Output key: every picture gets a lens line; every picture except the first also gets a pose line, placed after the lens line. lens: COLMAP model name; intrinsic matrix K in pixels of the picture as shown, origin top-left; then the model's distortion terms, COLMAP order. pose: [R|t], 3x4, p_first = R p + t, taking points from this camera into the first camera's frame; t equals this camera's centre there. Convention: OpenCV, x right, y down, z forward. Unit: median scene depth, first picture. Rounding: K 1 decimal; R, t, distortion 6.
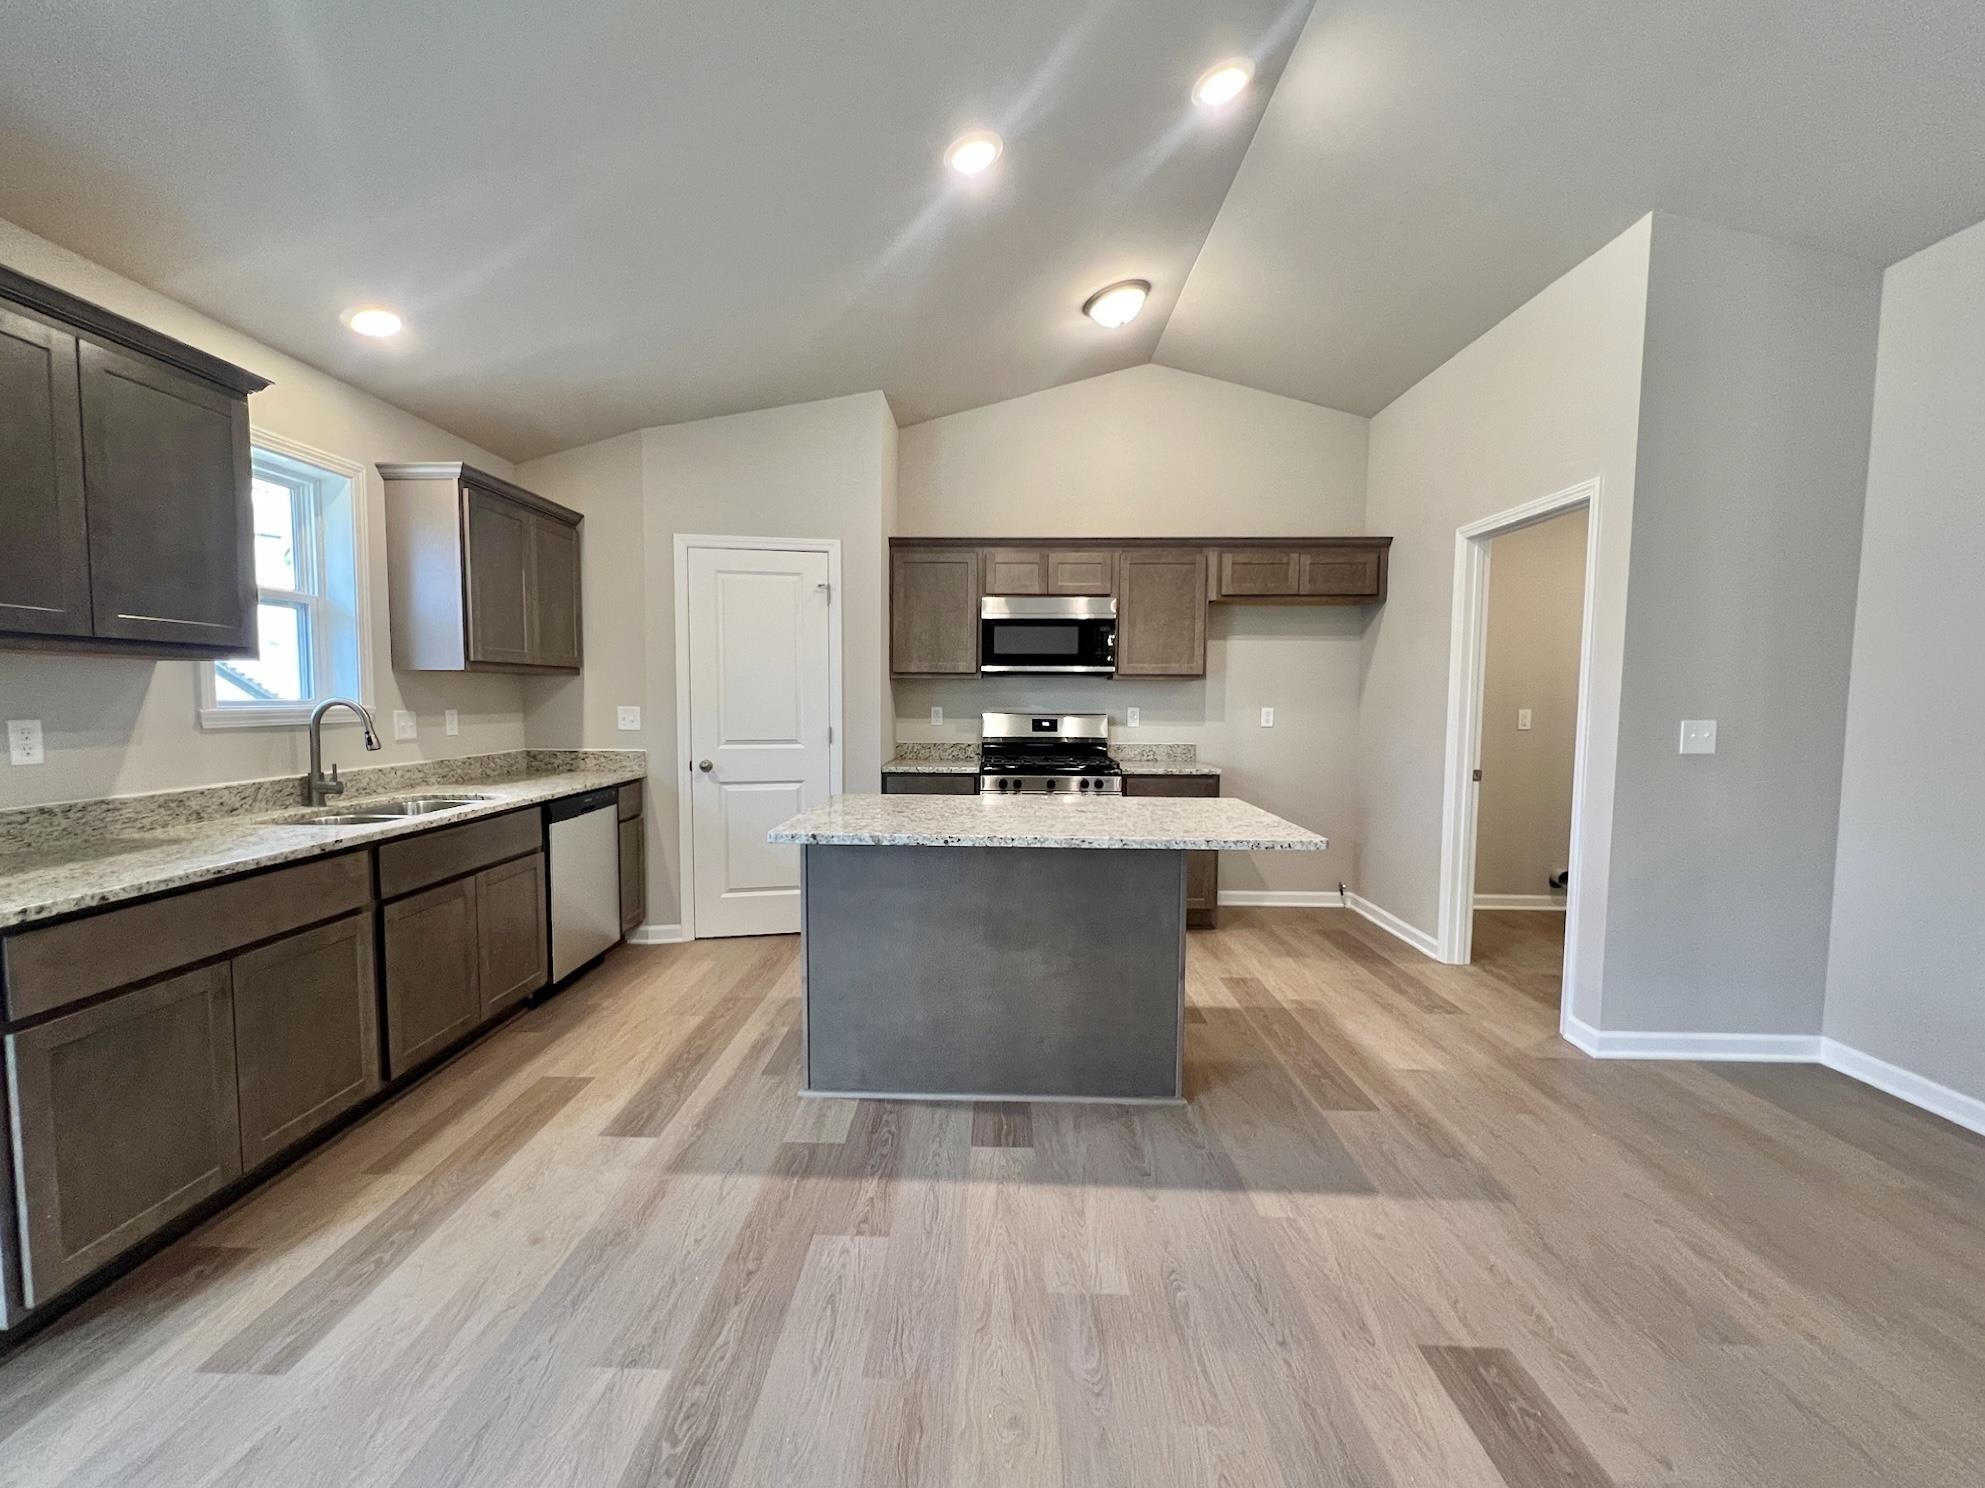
lens RADIAL K [[813.3, 0, 959.5], [0, 813.3, 753.9], [0, 0, 1]] dist [-0.001710, -0.000247]
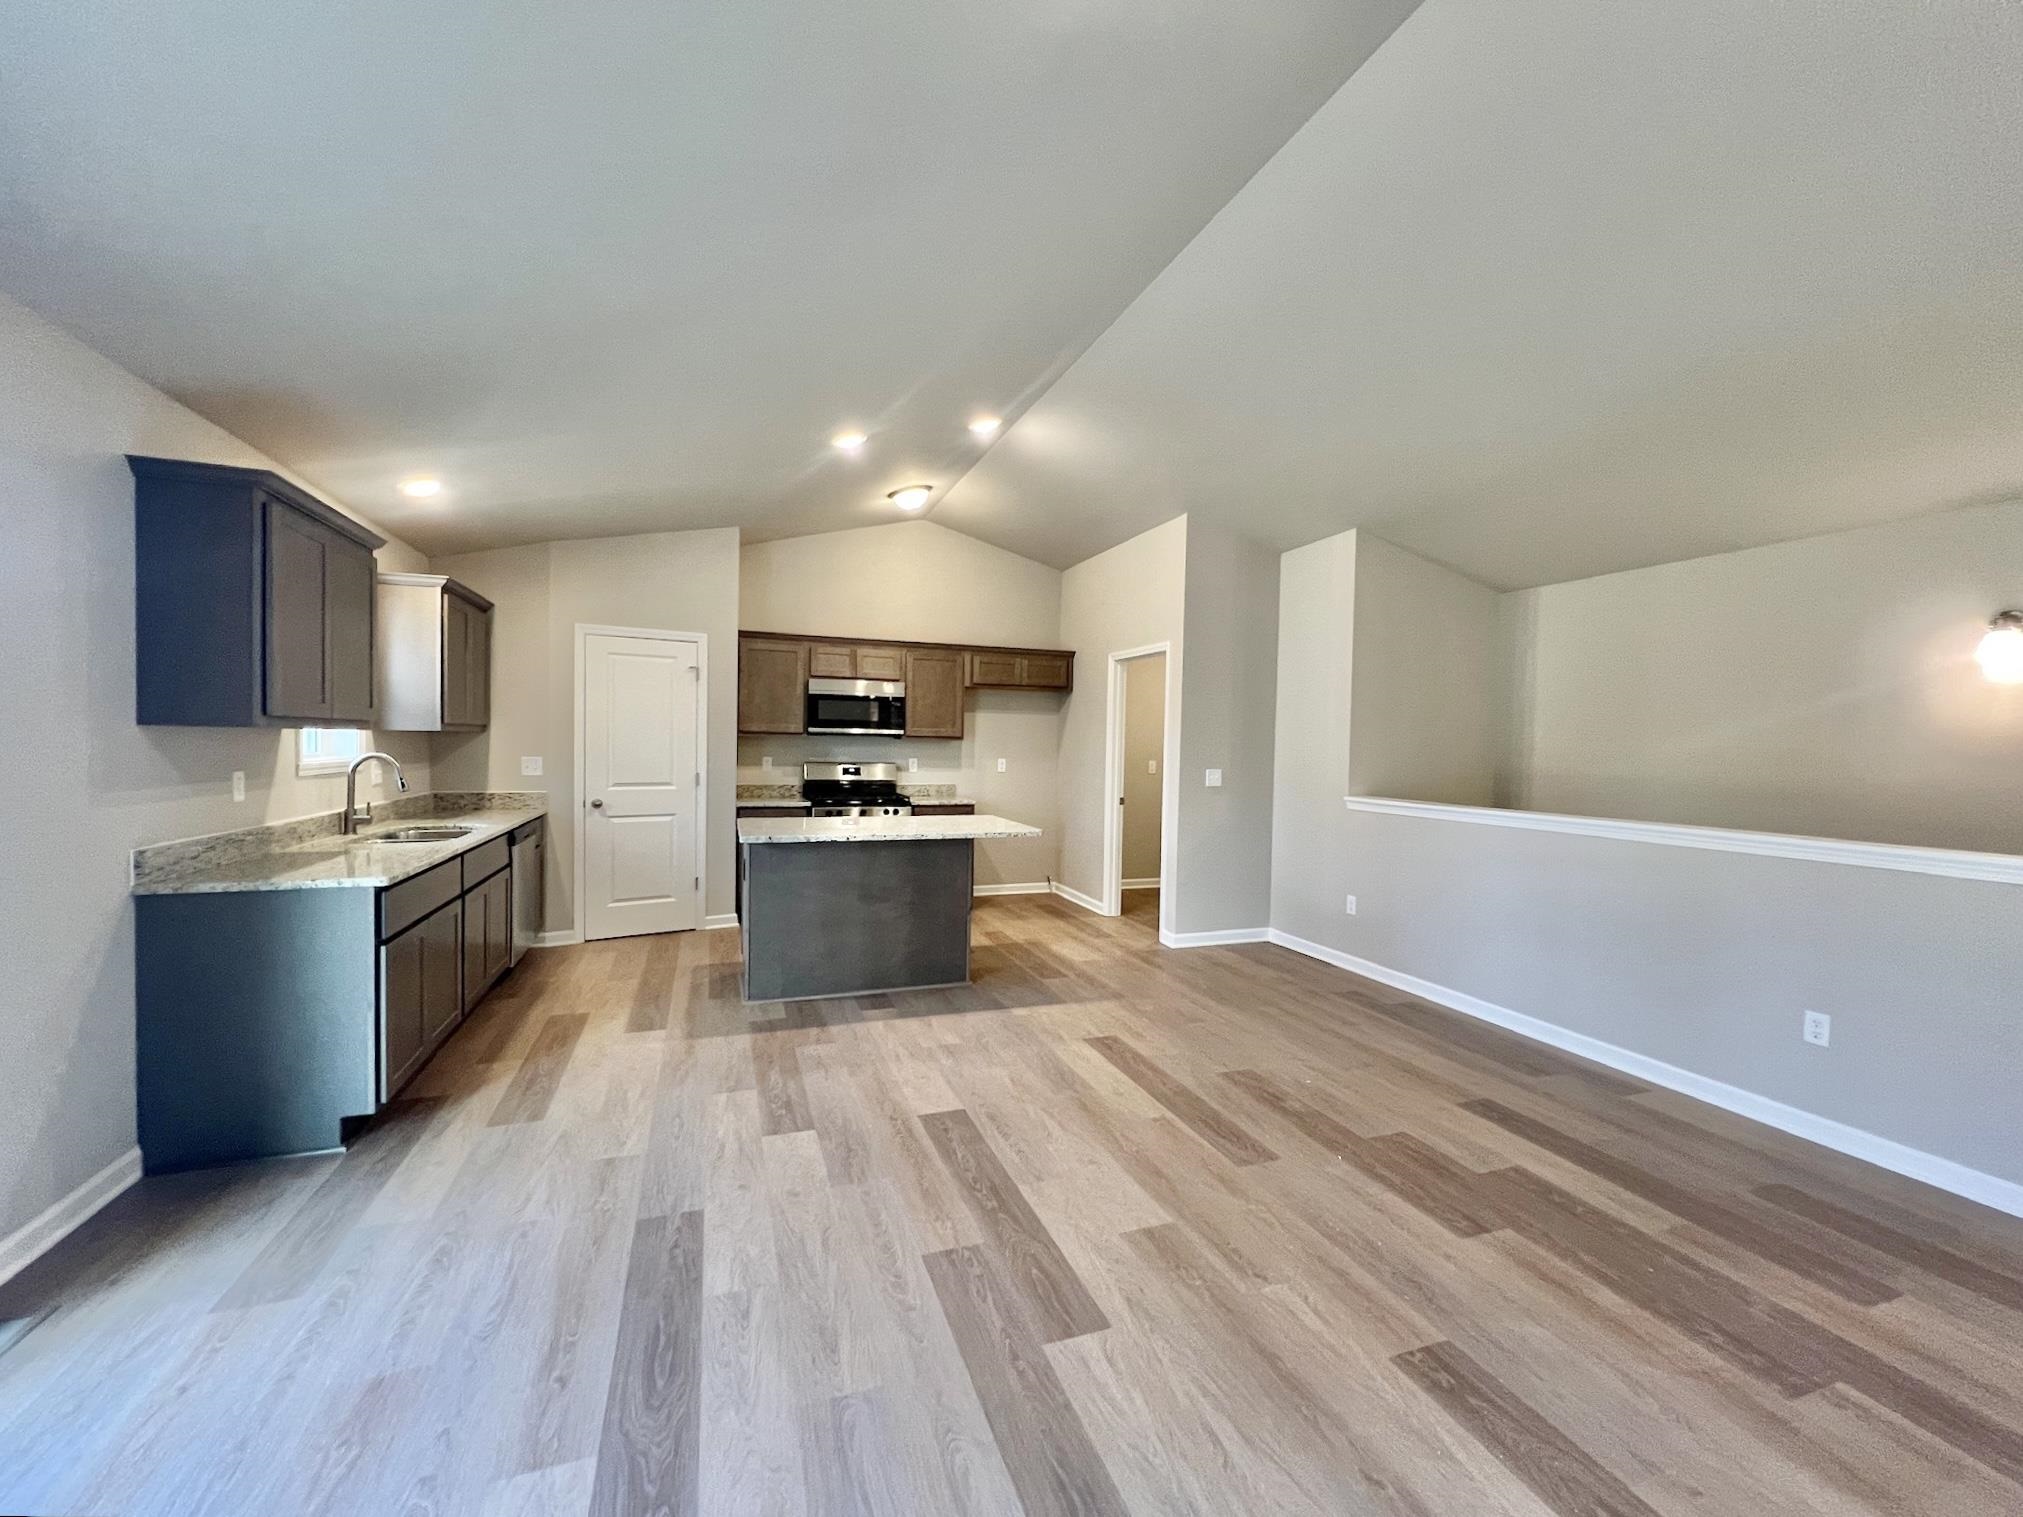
lens RADIAL K [[828.9, 0, 999.3], [0, 828.9, 761.4], [0, 0, 1]] dist [-0.001710, -0.000247]
pose [[0.928447, 0.003350, 0.371450, -0.280180], [0.012740, 0.999084, -0.040853, 0.013294], [-0.371247, 0.042662, 0.927554, -0.595986]]
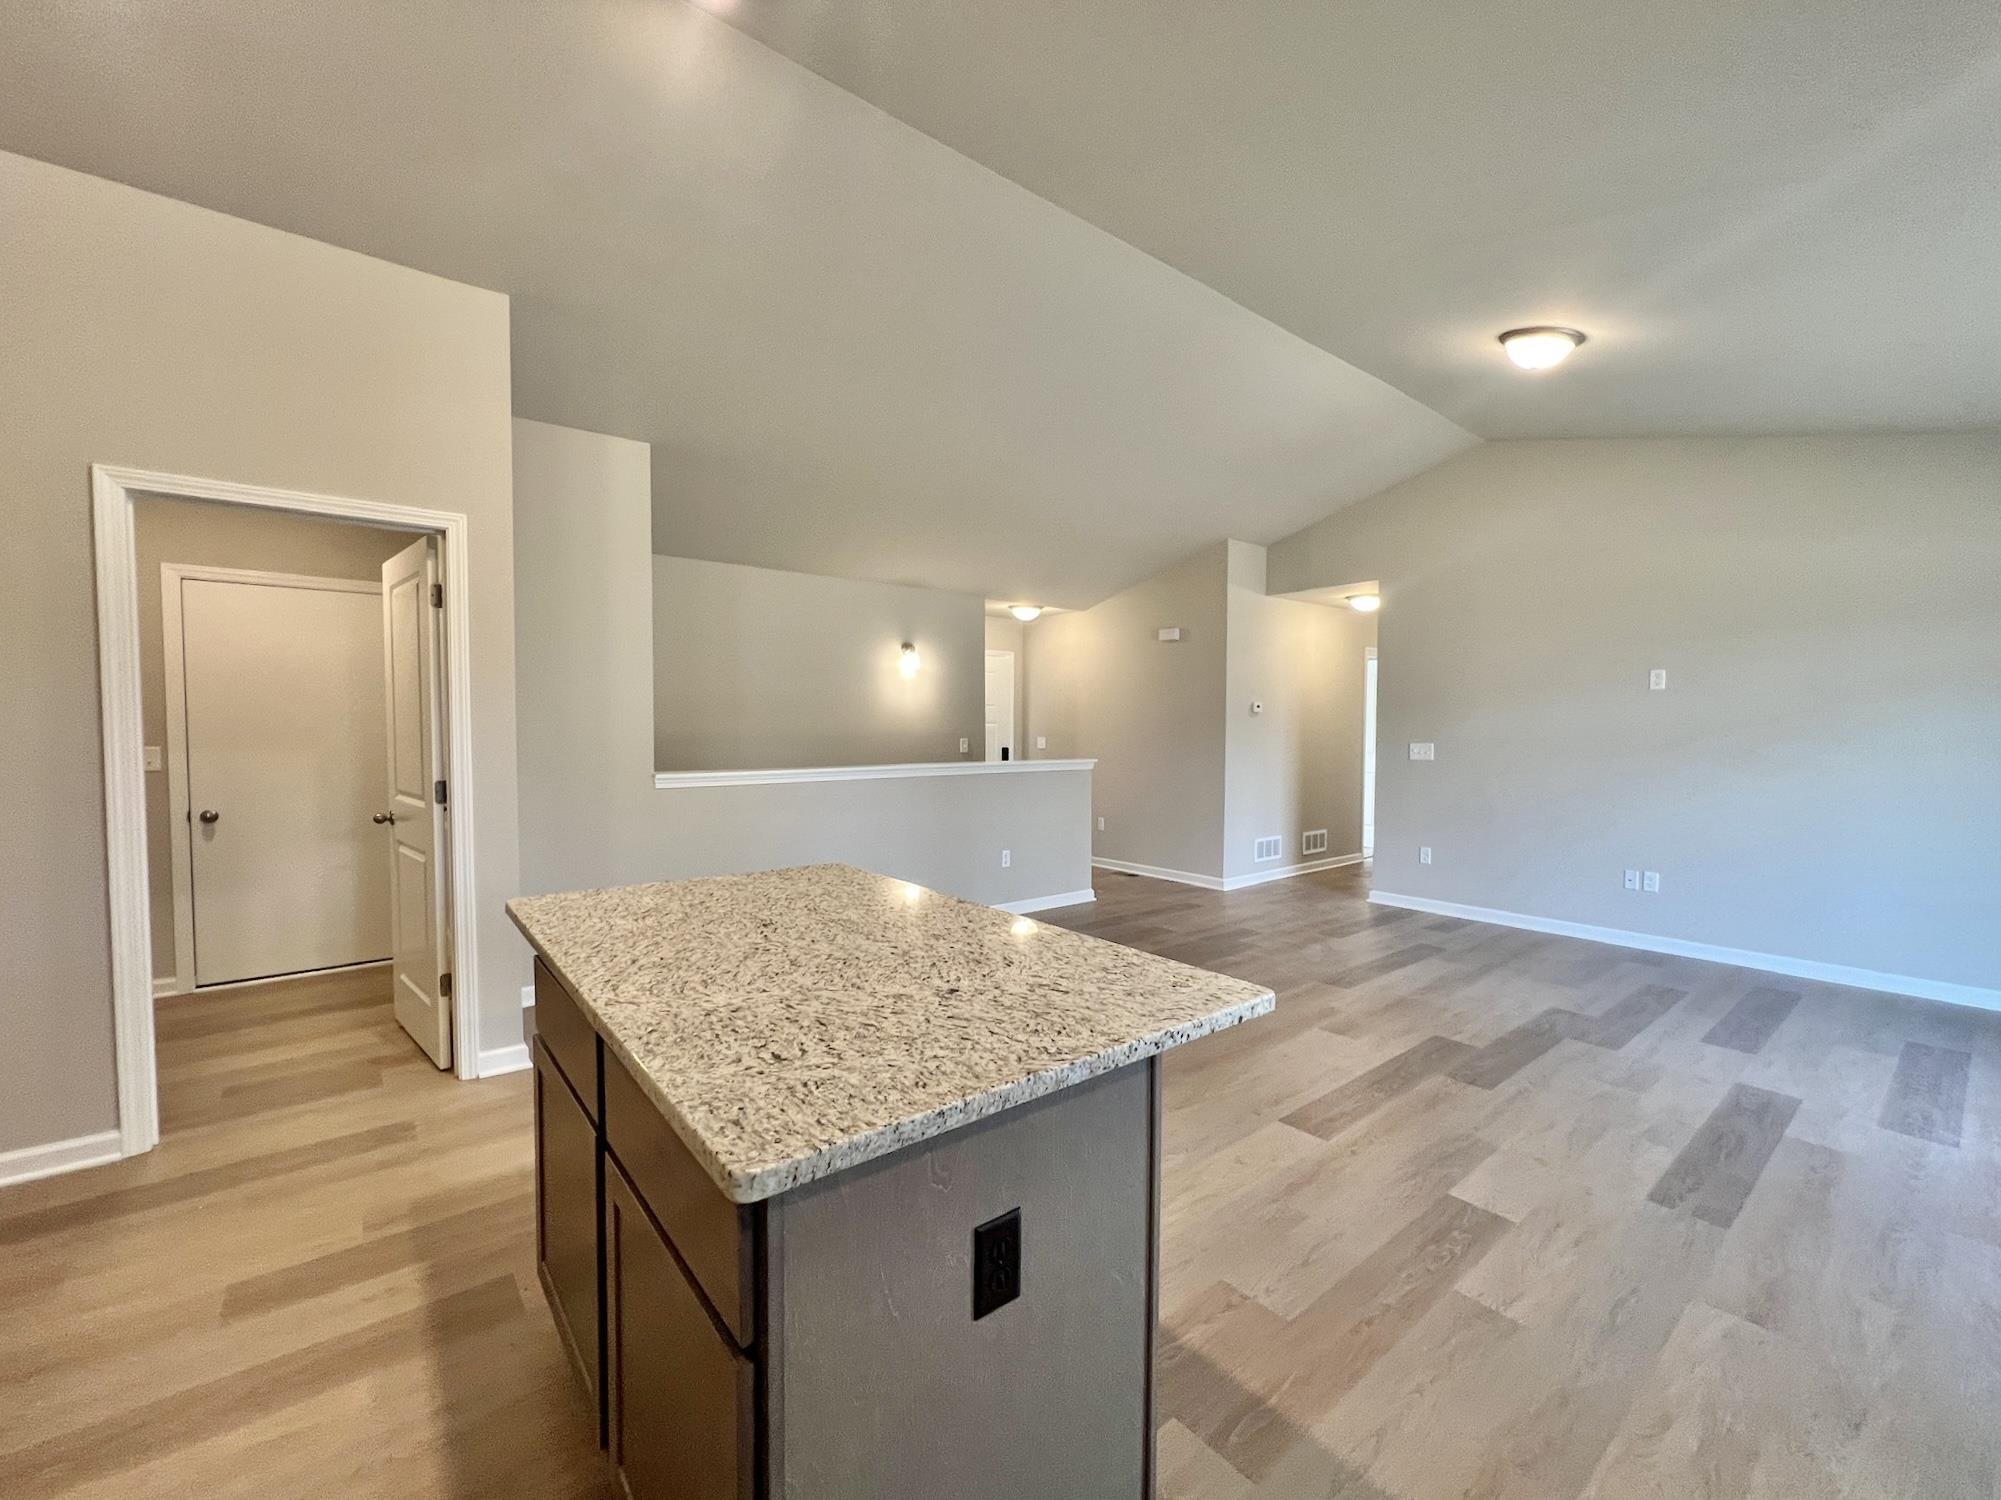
lens RADIAL K [[819.8, 0, 1015.2], [0, 819.8, 762.2], [0, 0, 1]] dist [-0.001710, -0.000247]
pose [[-0.673013, -0.039859, 0.738555, -0.394445], [0.047092, 0.994212, 0.096569, -0.092571], [-0.738130, 0.099772, -0.667241, 1.114270]]
